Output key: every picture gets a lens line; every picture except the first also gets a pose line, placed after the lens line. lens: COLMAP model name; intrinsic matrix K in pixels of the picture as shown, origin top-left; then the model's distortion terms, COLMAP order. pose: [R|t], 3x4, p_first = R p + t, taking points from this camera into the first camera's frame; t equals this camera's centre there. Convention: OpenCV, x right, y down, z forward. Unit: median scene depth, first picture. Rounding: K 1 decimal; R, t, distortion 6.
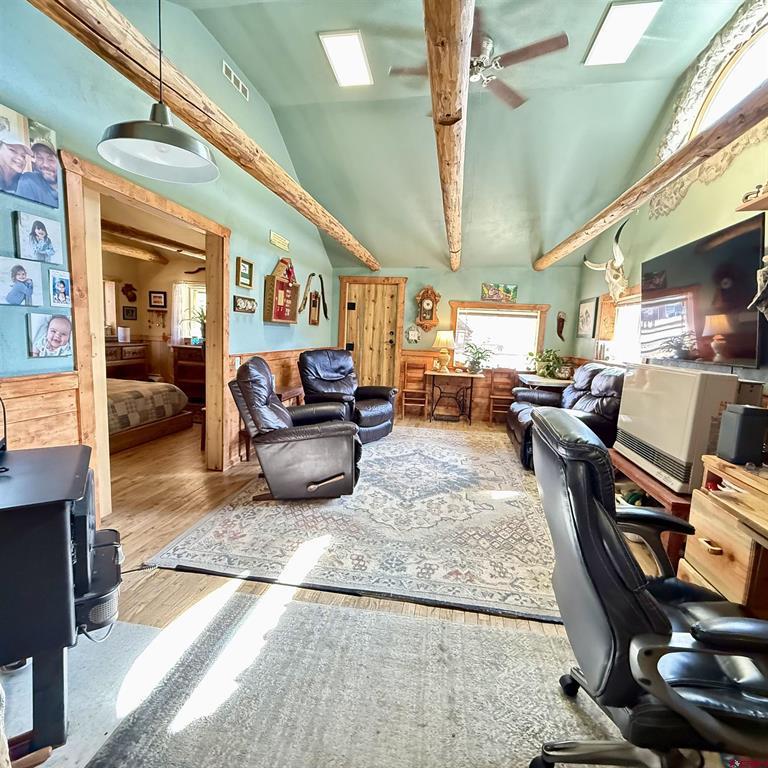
lens RADIAL K [[406.7, 0, 382.3], [0, 406.7, 382.8], [0, 0, 1]] dist [-0.000808, 0.001049]
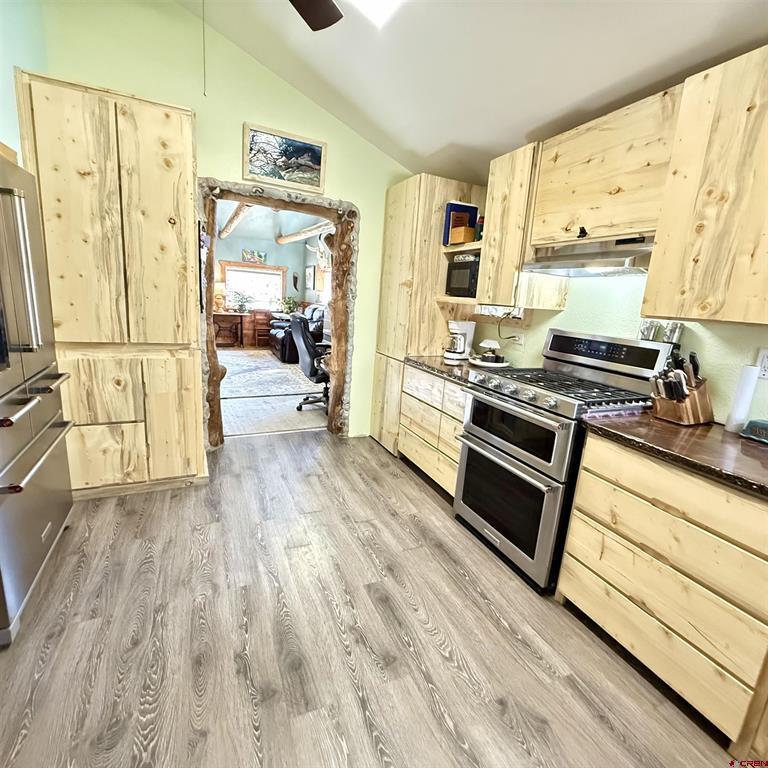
lens RADIAL K [[406.7, 0, 383.1], [0, 406.7, 383.1], [0, 0, 1]] dist [-0.000808, 0.001049]
pose [[0.815244, -0.113749, 0.567837, -0.313547], [0.040384, 0.989300, 0.140197, 0.060207], [-0.577708, -0.091364, 0.811114, -0.716146]]
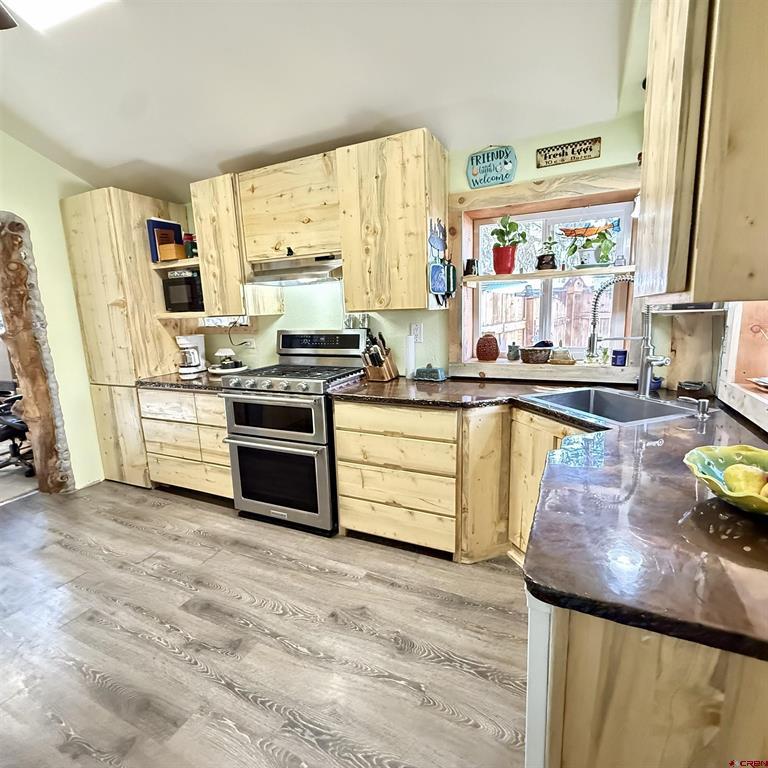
lens RADIAL K [[406.7, 0, 382.1], [0, 406.7, 383.3], [0, 0, 1]] dist [-0.000808, 0.001049]
pose [[0.232979, -0.229607, 0.944988, -0.414545], [0.163722, 0.967119, 0.194620, 0.055752], [-0.958601, 0.109373, 0.262910, -0.716717]]
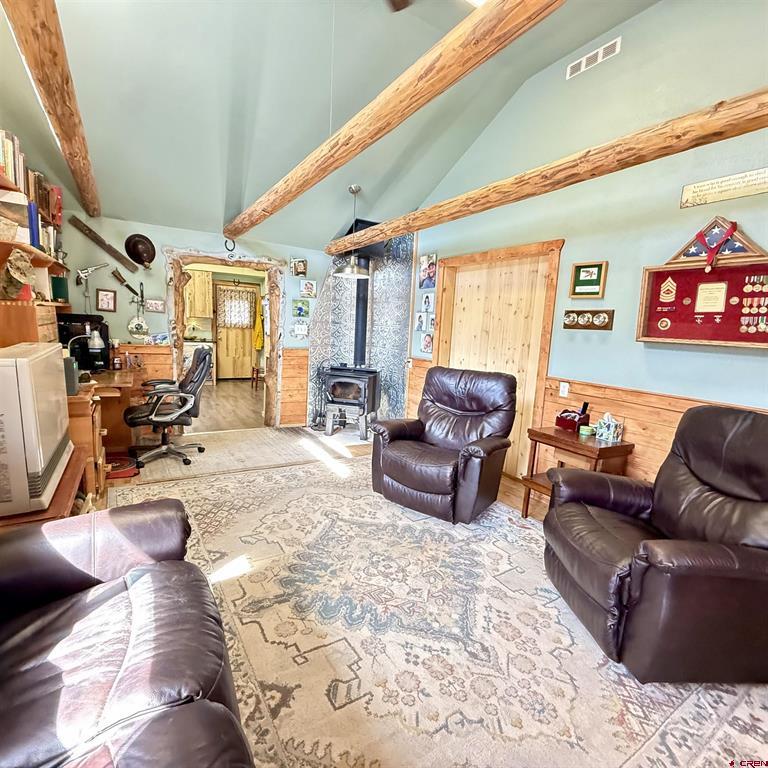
lens RADIAL K [[406.7, 0, 383.5], [0, 406.7, 383.9], [0, 0, 1]] dist [-0.000808, 0.001049]
pose [[-0.743289, 0.008247, -0.668920, 0.432824], [-0.167836, 0.965644, 0.198401, -0.146321], [0.647575, 0.259738, -0.716368, 1.210965]]
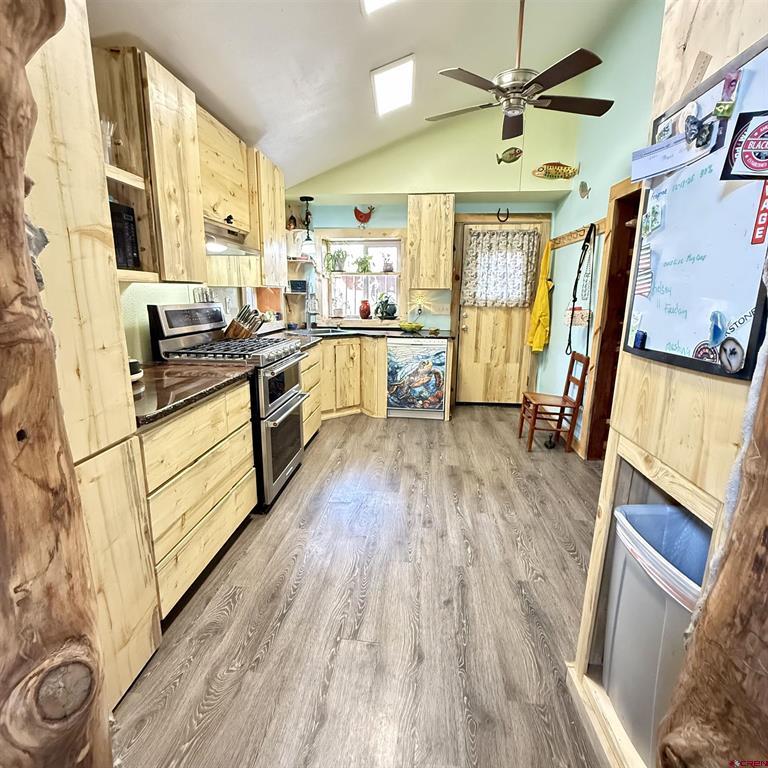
lens RADIAL K [[406.7, 0, 382.8], [0, 406.7, 383.3], [0, 0, 1]] dist [-0.000808, 0.001049]
pose [[-0.992428, -0.036512, -0.117272, 0.008704], [-0.073352, 0.942015, 0.327456, -0.023560], [0.098515, 0.333579, -0.937561, 0.189258]]
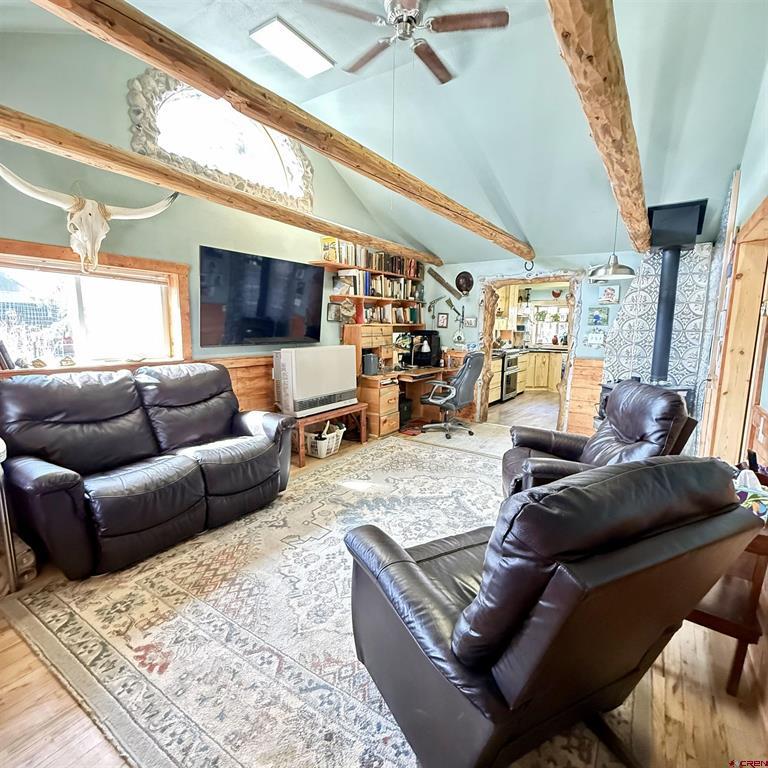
lens RADIAL K [[406.7, 0, 382.4], [0, 406.7, 382.5], [0, 0, 1]] dist [-0.000808, 0.001049]
pose [[-0.911447, -0.116086, 0.394700, -0.111680], [-0.006322, 0.963205, 0.268692, -0.206430], [-0.411369, 0.242403, -0.878645, 1.429969]]
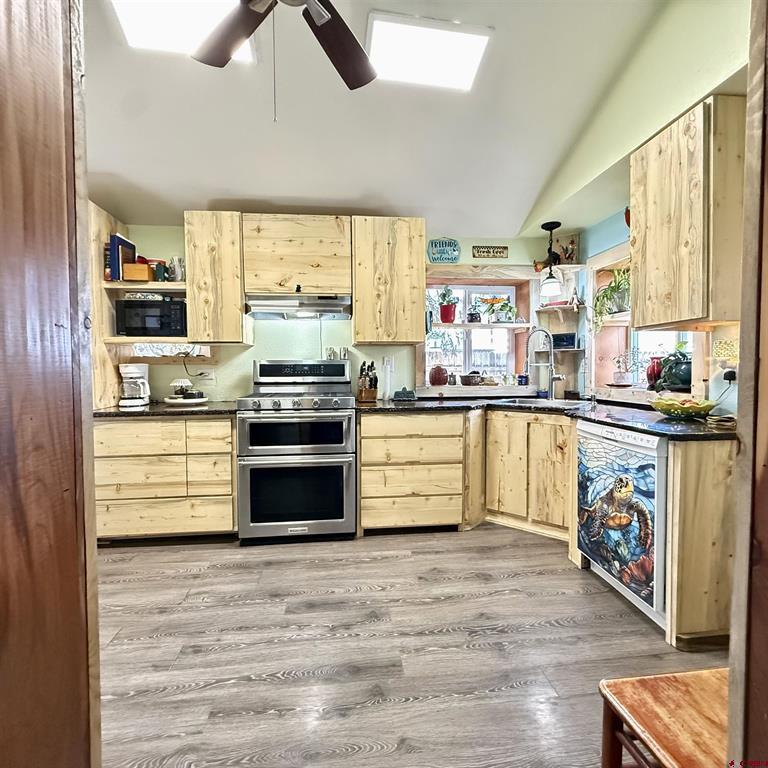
lens RADIAL K [[406.7, 0, 382.3], [0, 406.7, 384.3], [0, 0, 1]] dist [-0.000808, 0.001049]
pose [[-0.308880, -0.085728, 0.947230, -0.537340], [0.106670, 0.986524, 0.124068, 0.051035], [-0.945100, 0.139363, -0.295573, -0.358450]]
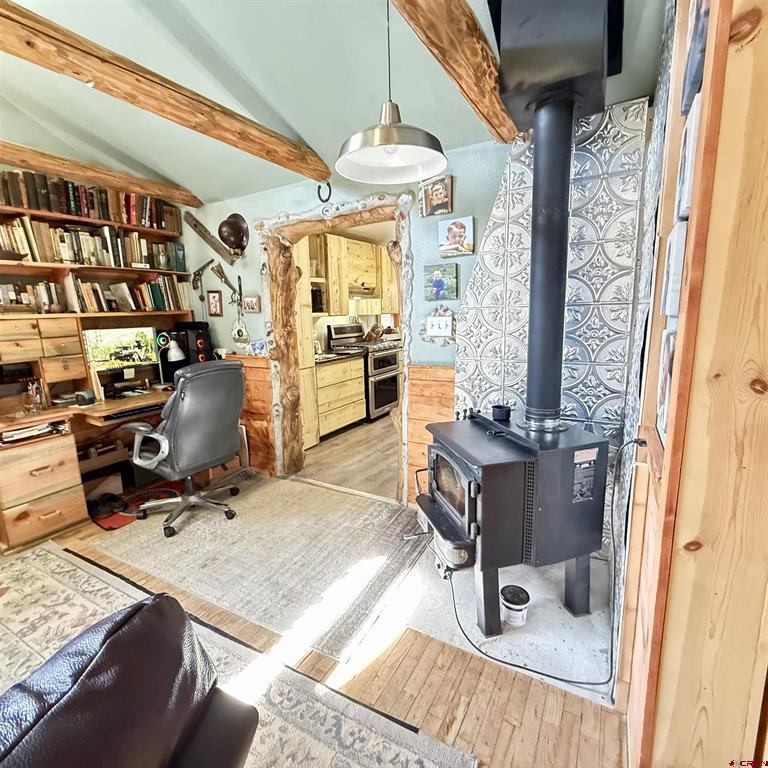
lens RADIAL K [[406.7, 0, 381.0], [0, 406.7, 383.6], [0, 0, 1]] dist [-0.000808, 0.001049]
pose [[-0.941857, -0.079450, 0.326485, -0.311156], [0.024428, 0.952882, 0.302355, -0.121913], [-0.335124, 0.292751, -0.895538, 0.721064]]
